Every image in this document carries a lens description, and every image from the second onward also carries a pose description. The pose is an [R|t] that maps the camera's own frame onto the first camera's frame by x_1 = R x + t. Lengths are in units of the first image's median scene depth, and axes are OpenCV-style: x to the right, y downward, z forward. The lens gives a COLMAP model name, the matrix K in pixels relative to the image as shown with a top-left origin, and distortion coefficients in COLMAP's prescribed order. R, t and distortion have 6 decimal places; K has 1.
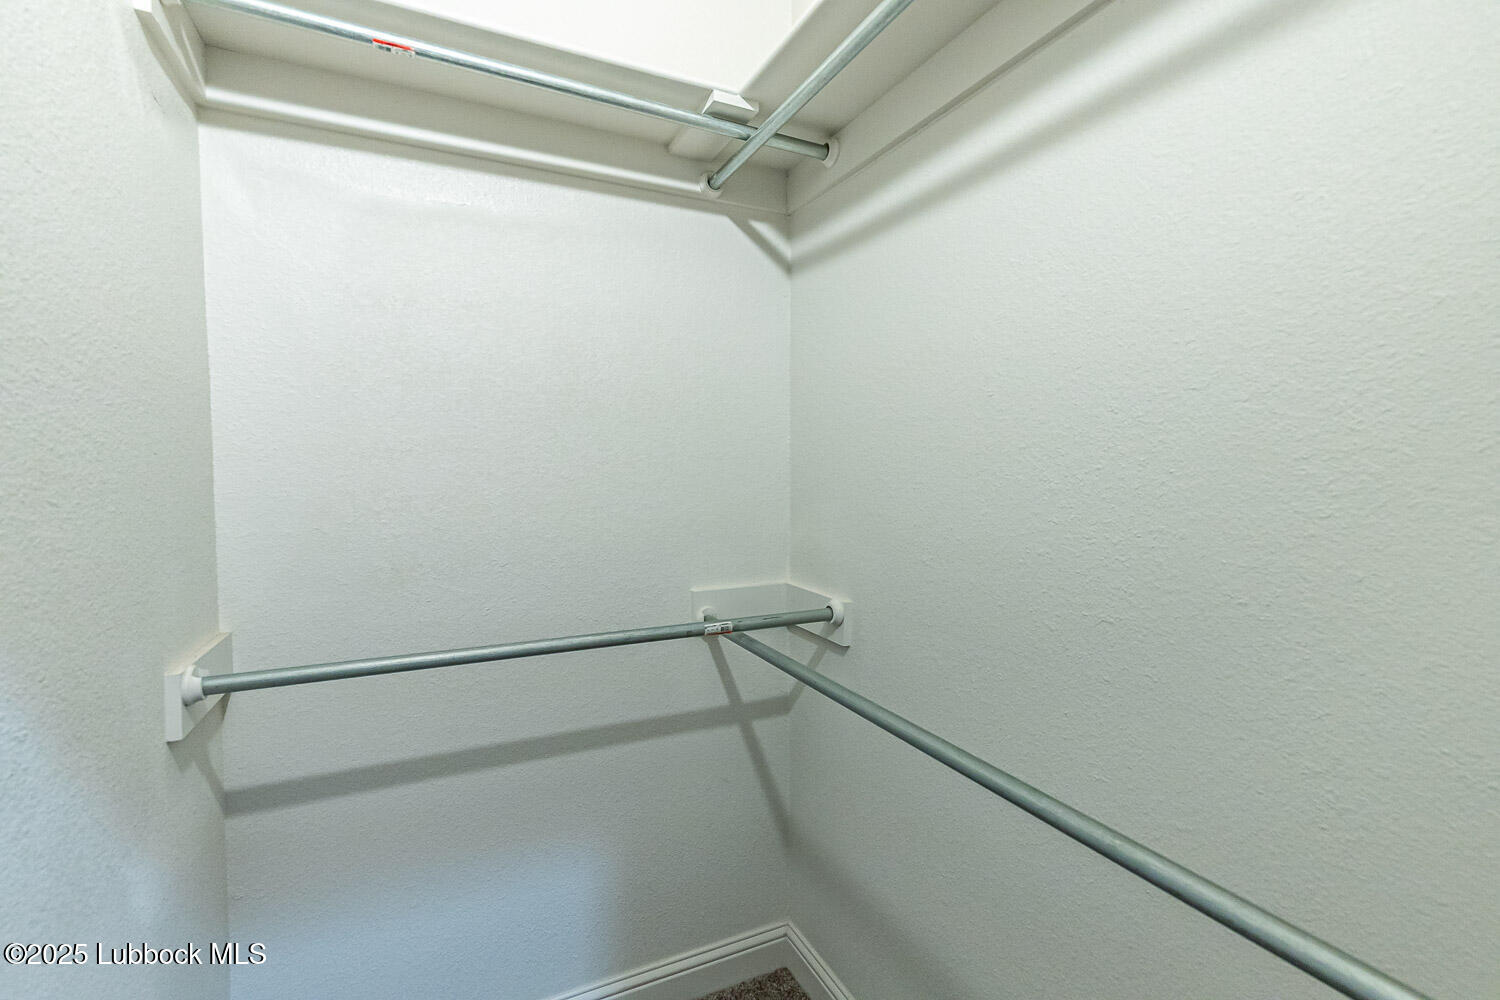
lens RADIAL K [[678.9, 0, 736.2], [0, 678.9, 480.6], [0, 0, 1]] dist [0.009325, 0.000328]
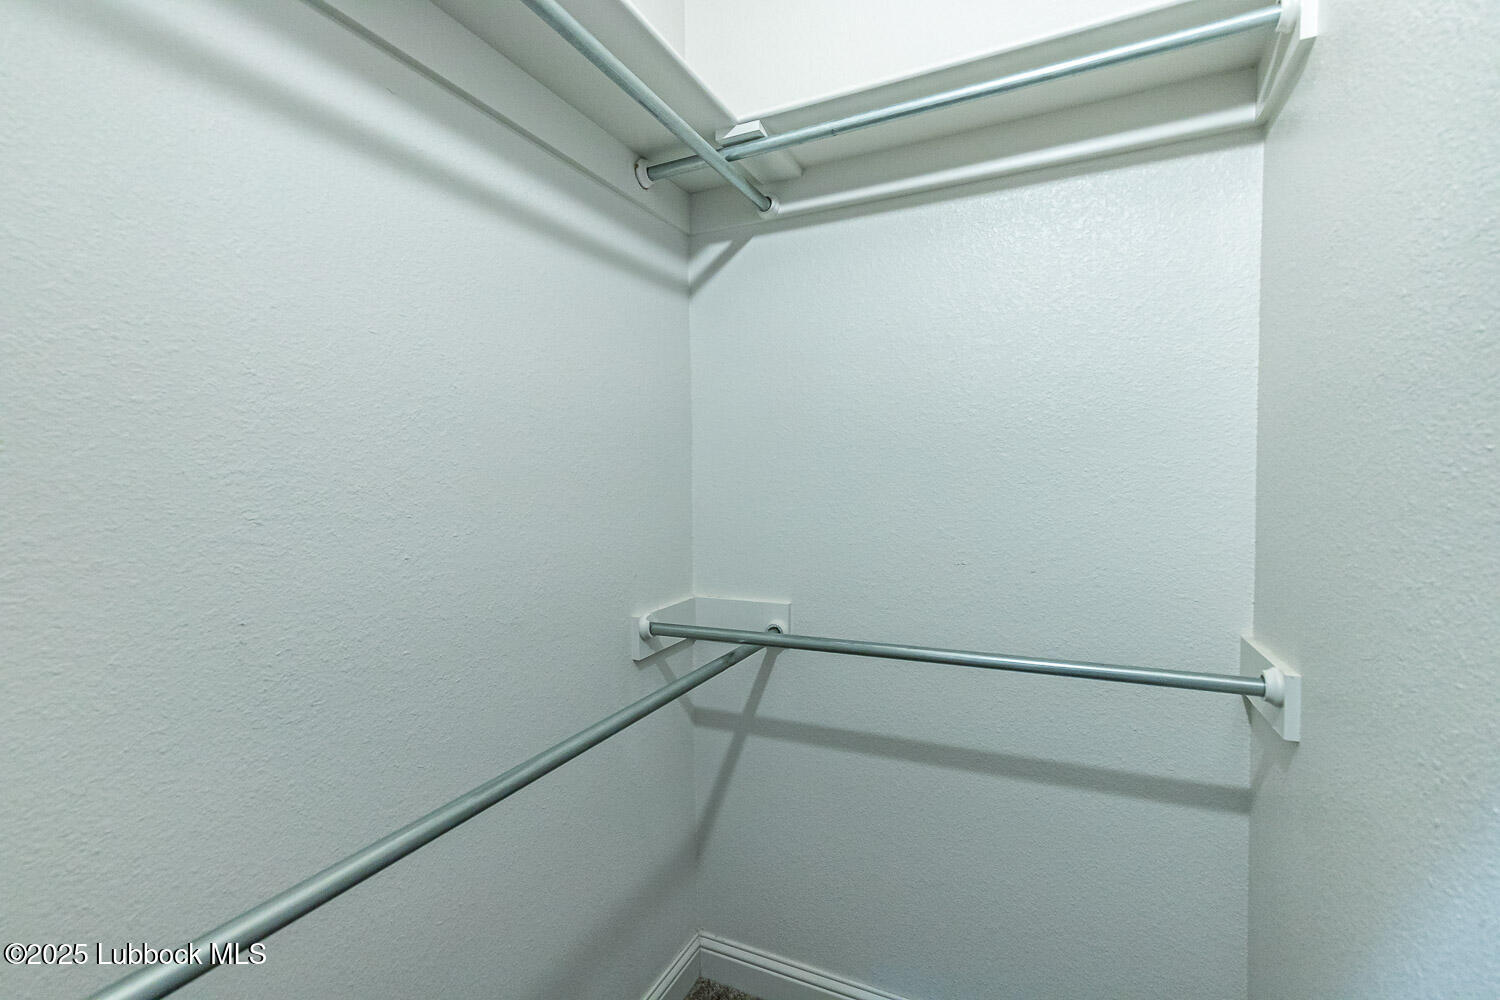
lens RADIAL K [[666.6, 0, 749.7], [0, 666.6, 483.6], [0, 0, 1]] dist [0.002594, 0.000171]
pose [[0.628173, -0.007133, -0.778041, 0.506641], [-0.000639, 0.999953, -0.009683, -0.005041], [0.778073, 0.006579, 0.628139, 0.245856]]
